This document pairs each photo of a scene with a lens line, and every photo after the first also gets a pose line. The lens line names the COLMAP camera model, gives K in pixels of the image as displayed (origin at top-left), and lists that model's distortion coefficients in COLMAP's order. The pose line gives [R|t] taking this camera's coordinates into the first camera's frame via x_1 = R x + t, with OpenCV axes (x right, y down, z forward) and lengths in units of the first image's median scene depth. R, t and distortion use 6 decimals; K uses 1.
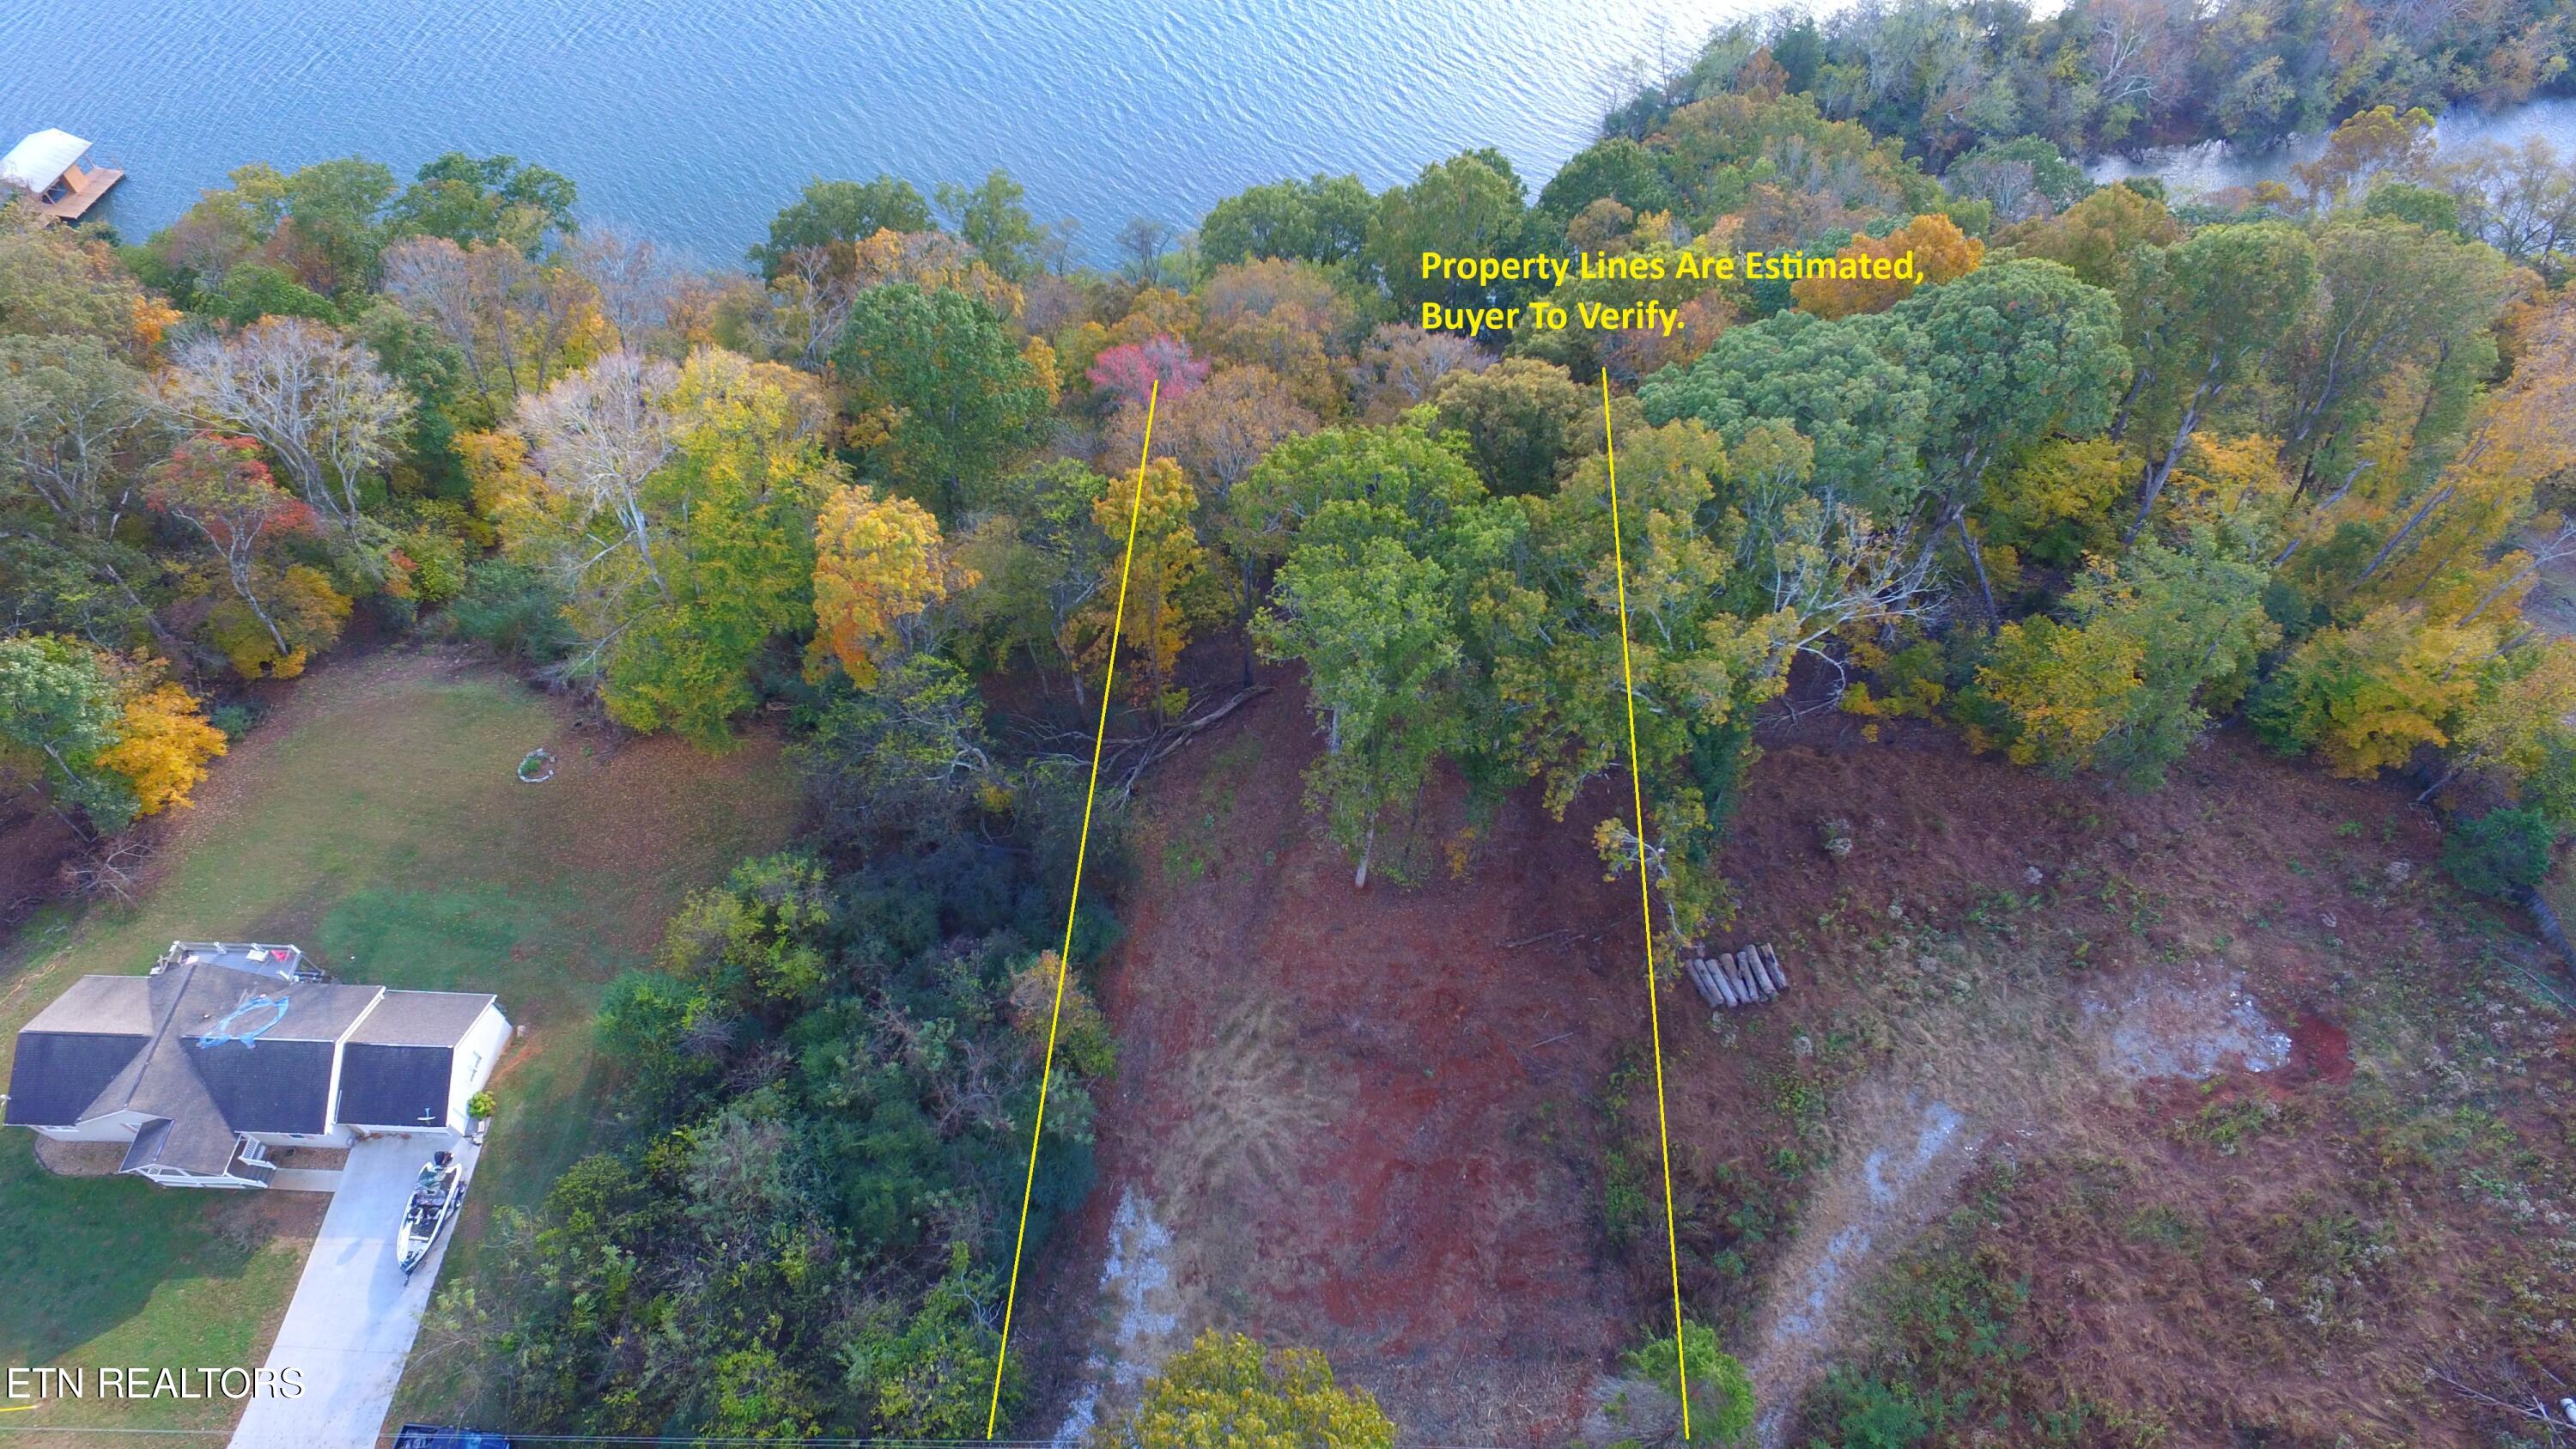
lens RADIAL K [[1501.8, 0, 1287.7], [0, 1501.8, 723.6], [0, 0, 1]] dist [-0.003304, -0.002428]
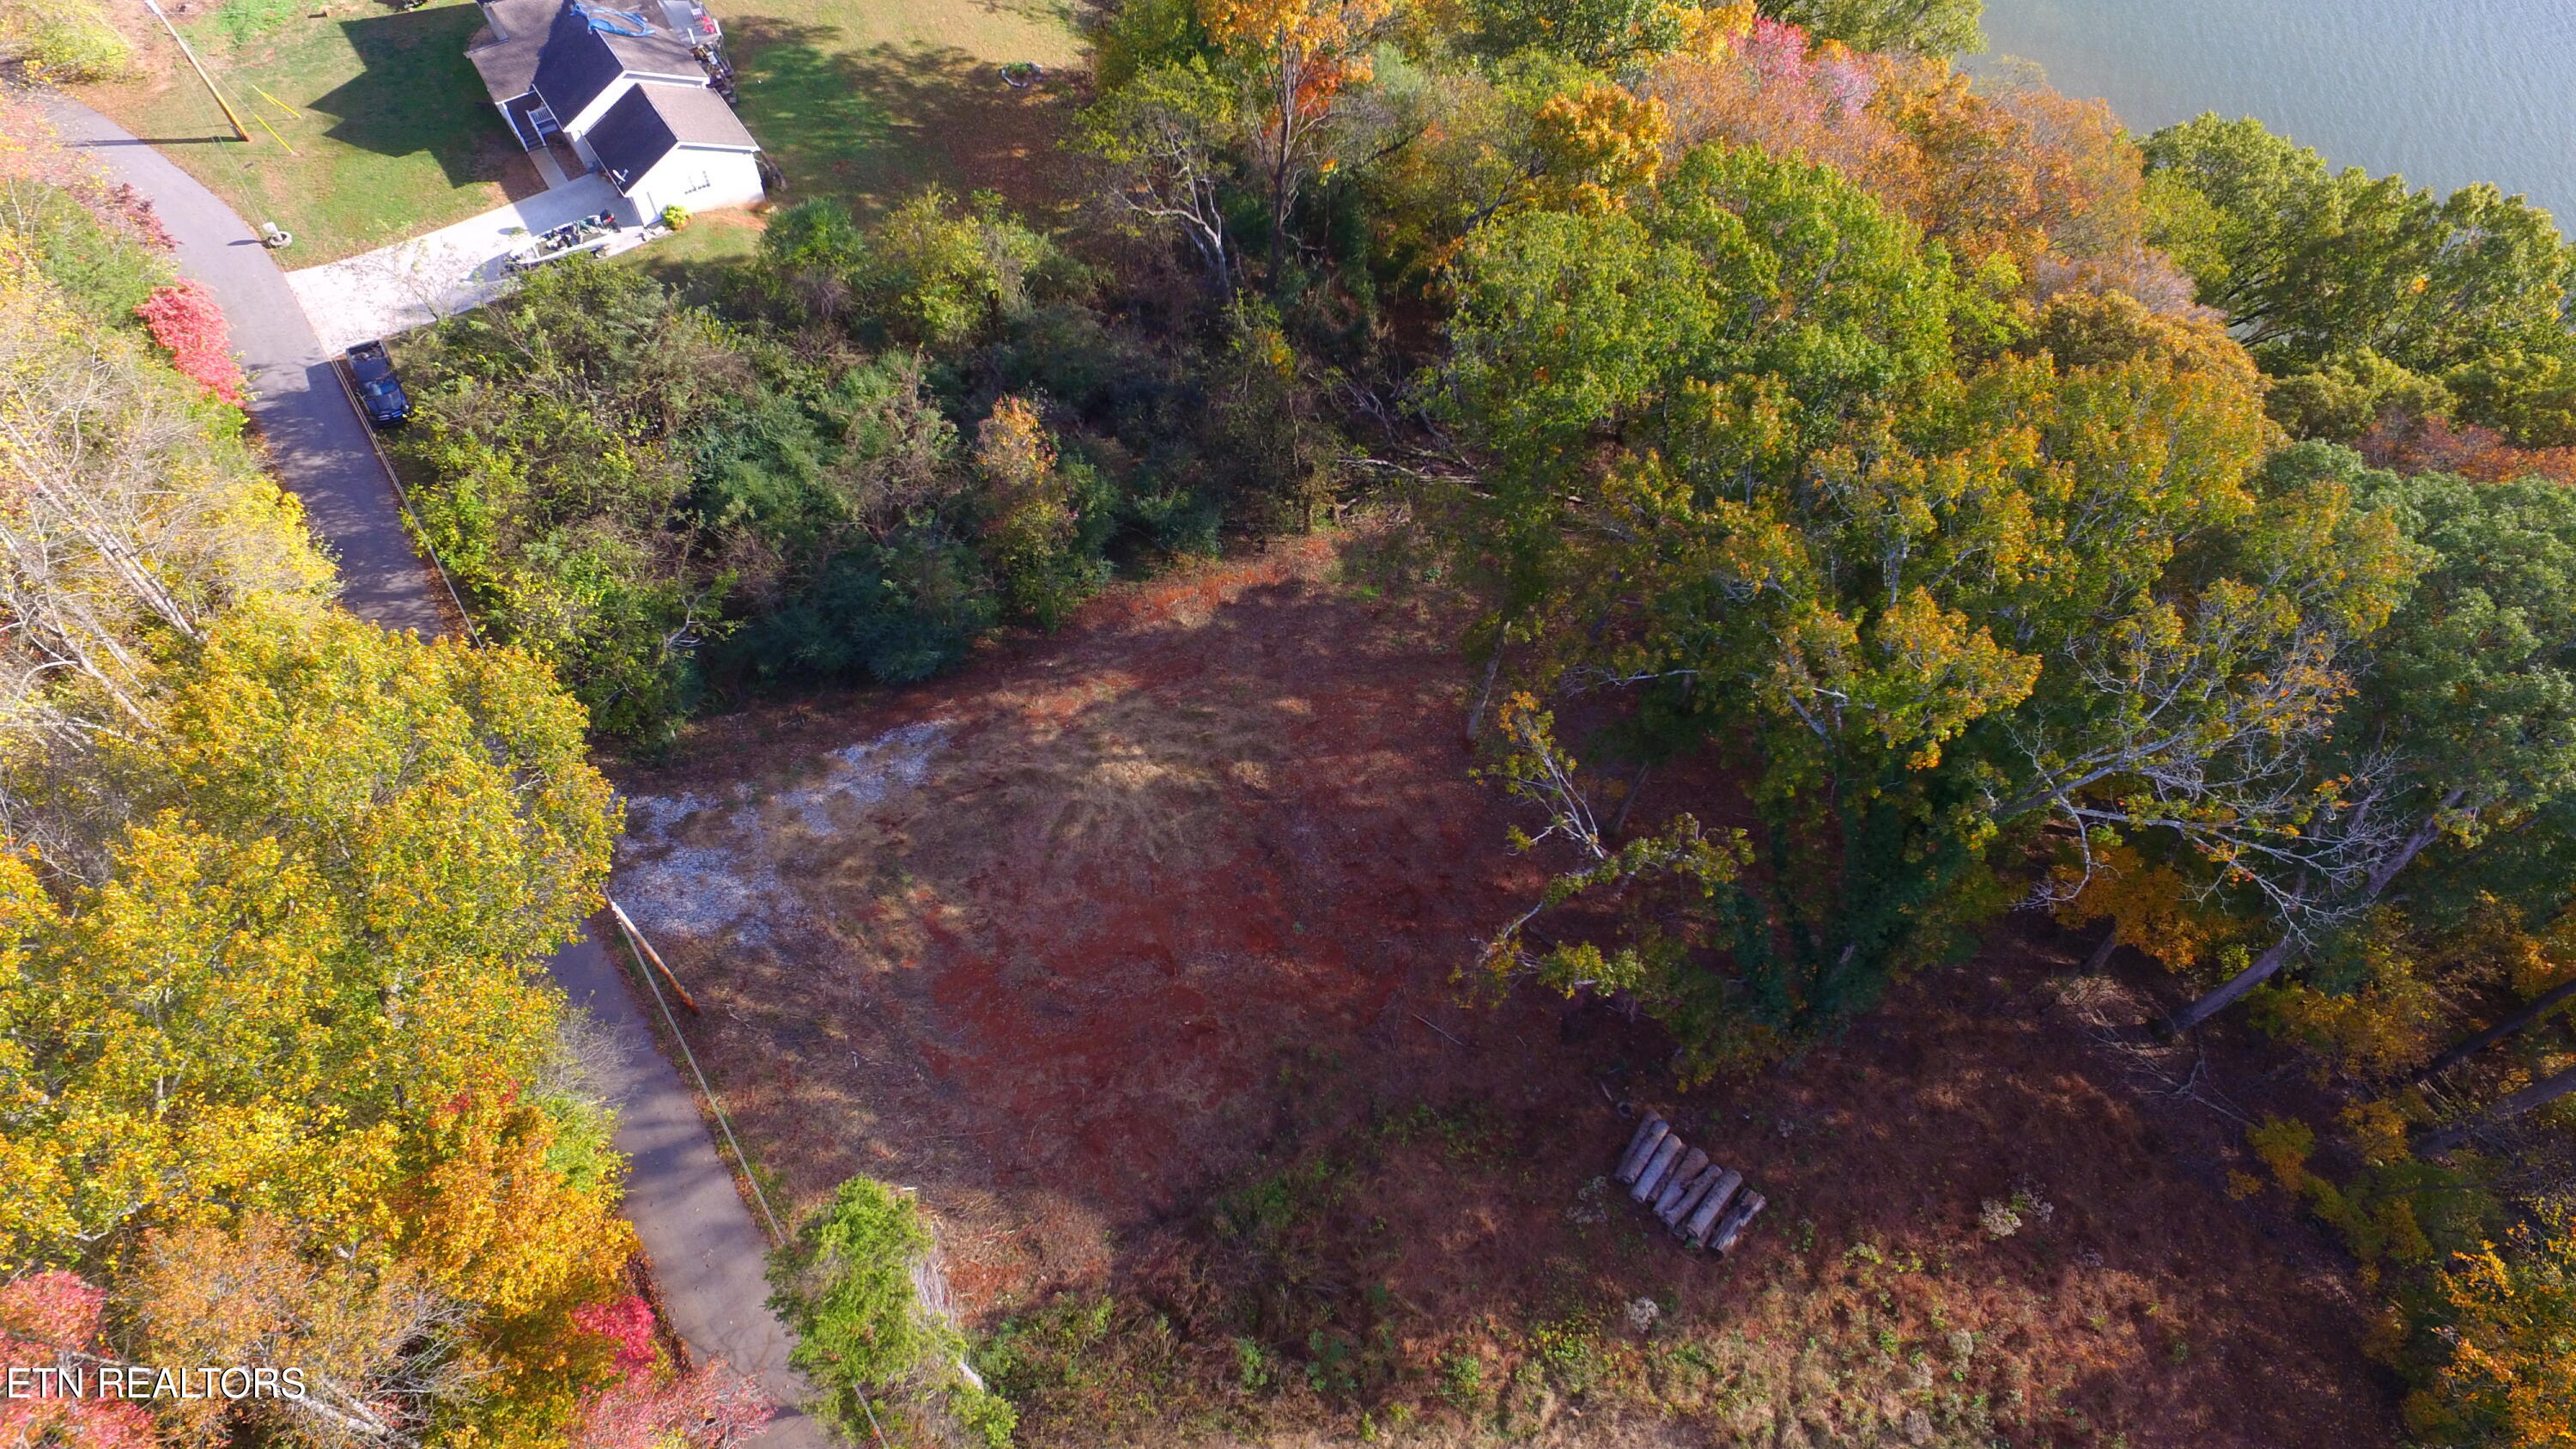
lens RADIAL K [[1501.8, 0, 1287.1], [0, 1501.8, 725.4], [0, 0, 1]] dist [-0.003304, -0.002428]
pose [[0.588780, 0.684310, -0.430184, 0.366734], [-0.671636, 0.710302, 0.210657, 0.007293], [0.449715, 0.164896, 0.877819, 0.346076]]
